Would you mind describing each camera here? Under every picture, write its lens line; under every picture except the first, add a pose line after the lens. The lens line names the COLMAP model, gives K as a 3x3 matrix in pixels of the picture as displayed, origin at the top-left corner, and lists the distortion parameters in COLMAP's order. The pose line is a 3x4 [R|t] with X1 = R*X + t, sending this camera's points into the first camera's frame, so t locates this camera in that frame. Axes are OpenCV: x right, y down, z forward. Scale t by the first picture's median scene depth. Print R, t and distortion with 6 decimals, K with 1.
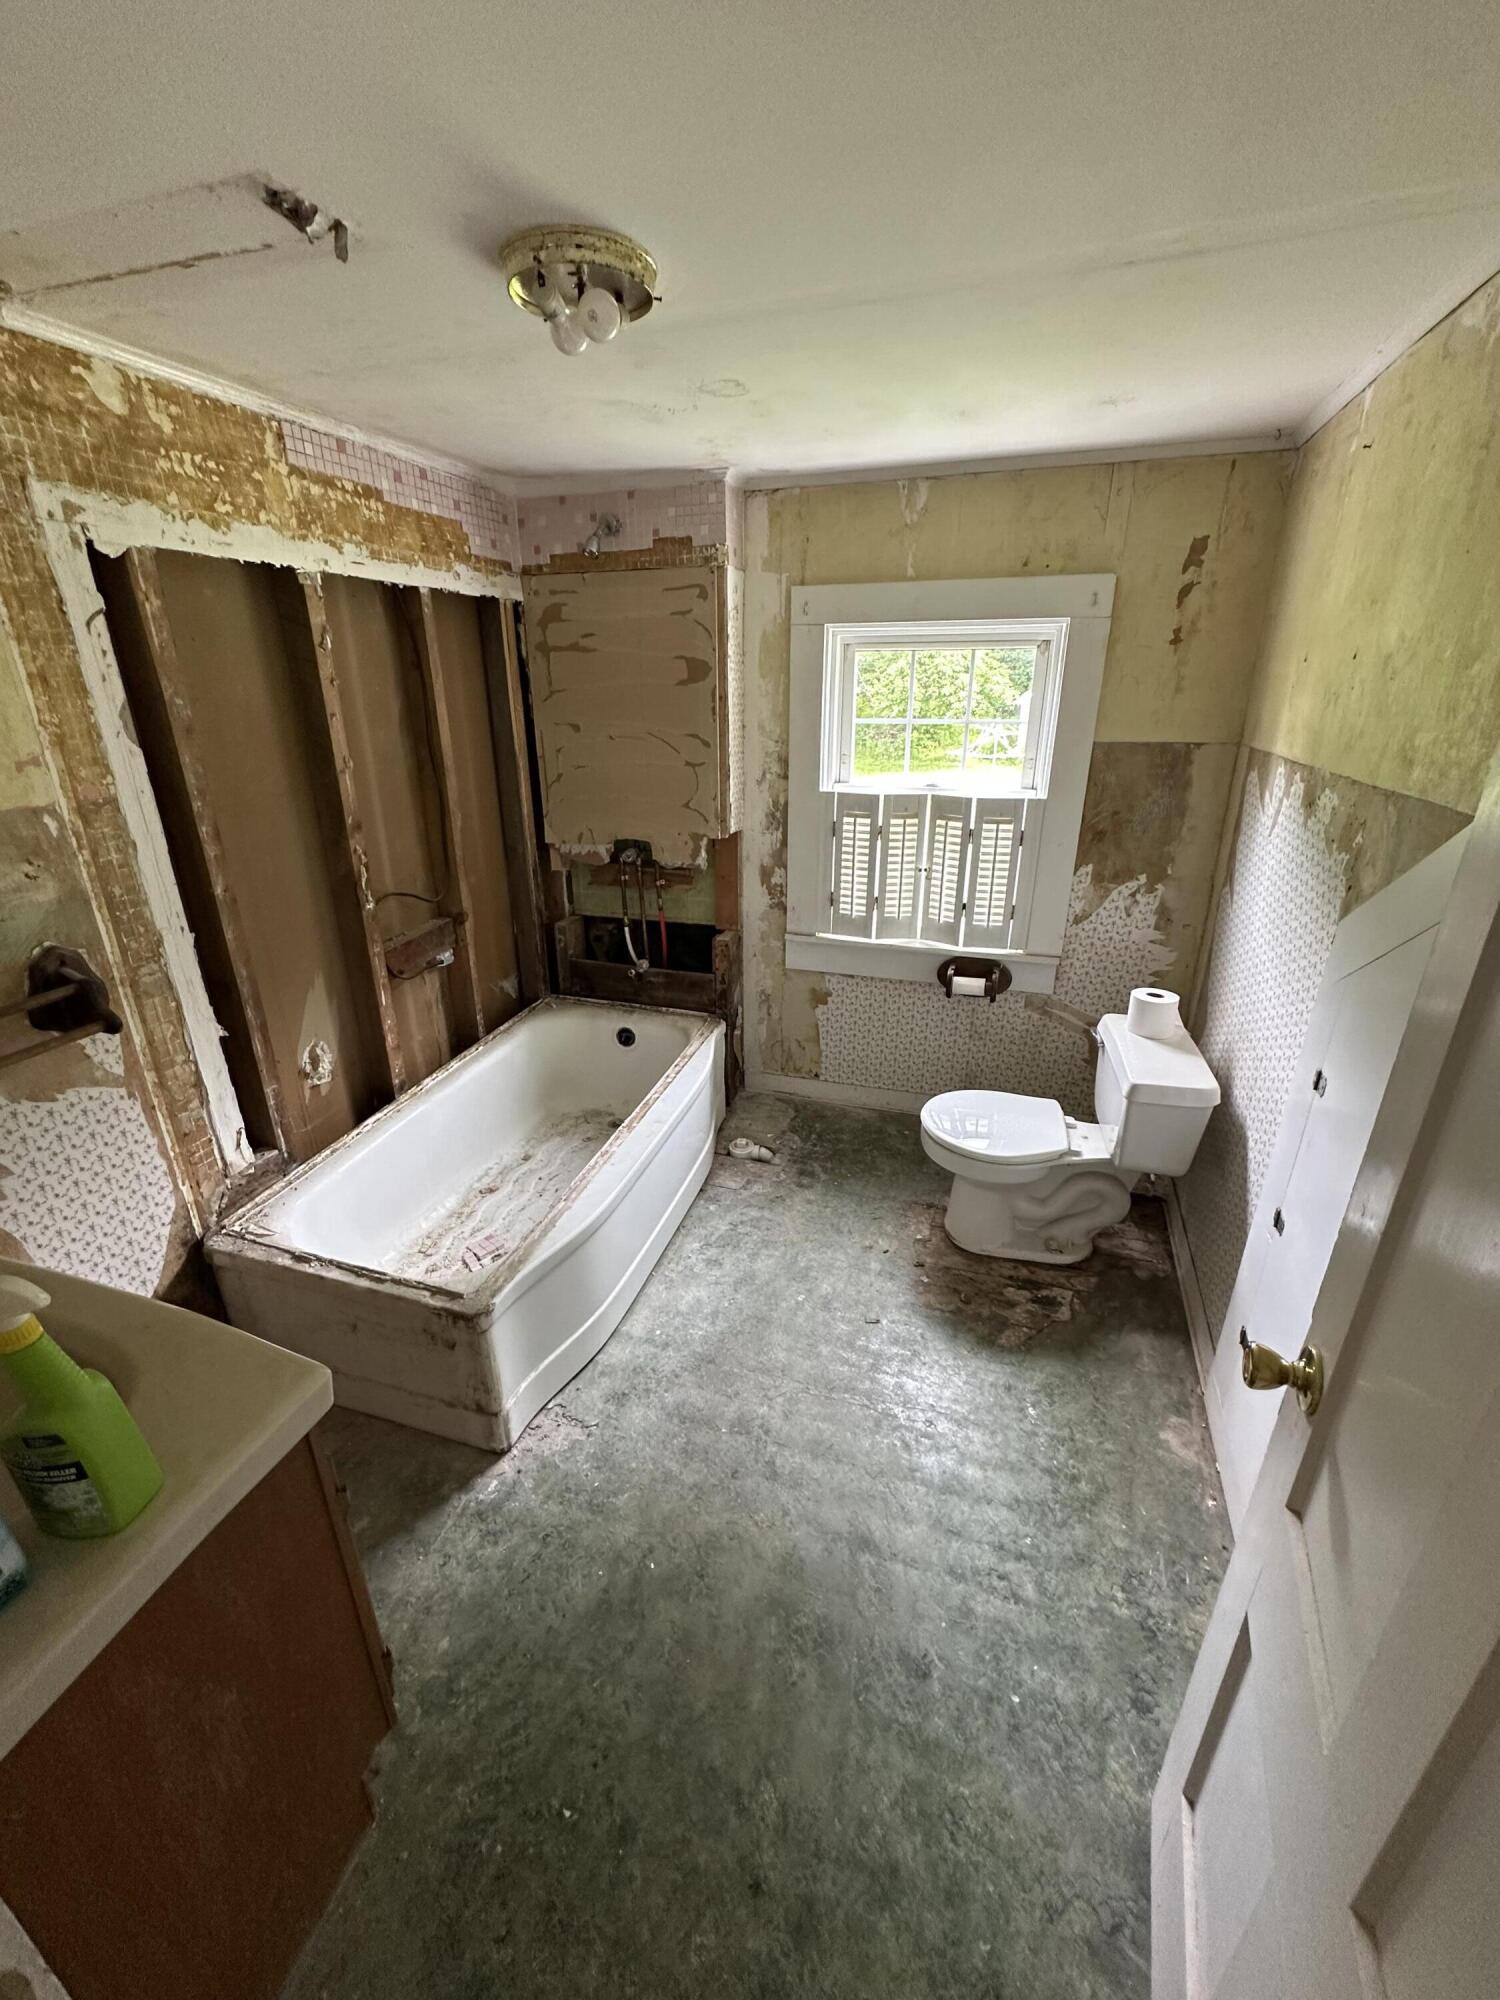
lens RADIAL K [[796.2, 0, 753.2], [0, 796.2, 995.1], [0, 0, 1]] dist [-0.002749, 0.000369]
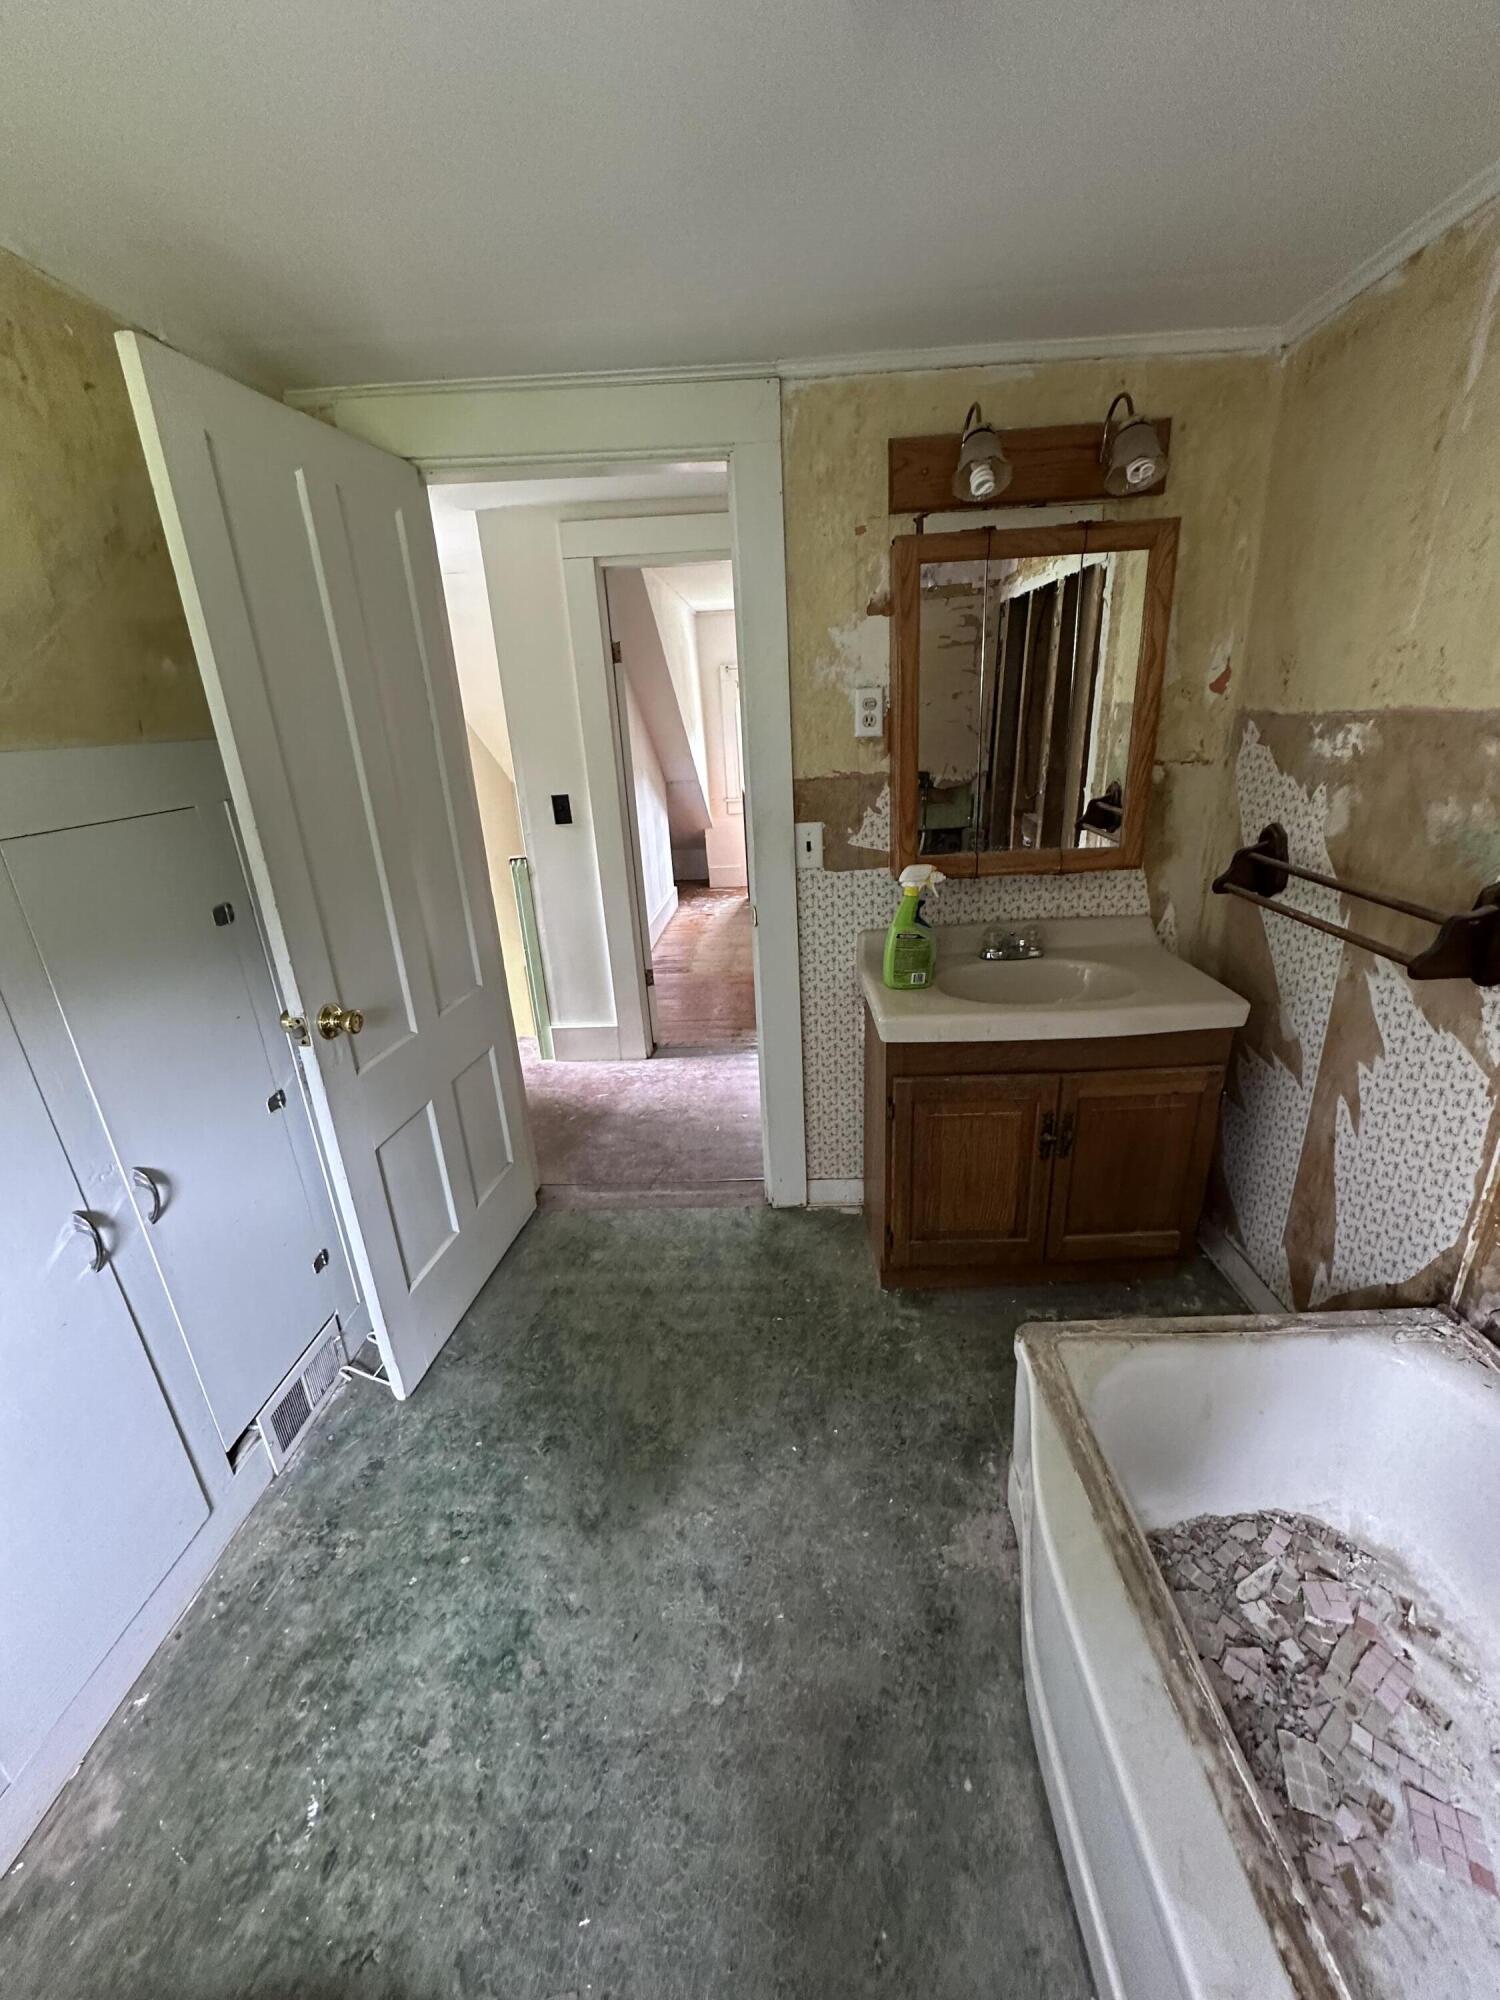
lens RADIAL K [[796.2, 0, 753.2], [0, 796.2, 995.1], [0, 0, 1]] dist [-0.002749, 0.000369]
pose [[-0.958547, 0.139872, -0.248240, 0.102717], [-0.057848, 0.757546, 0.650213, -0.419708], [0.279000, 0.637620, -0.718053, 1.300795]]
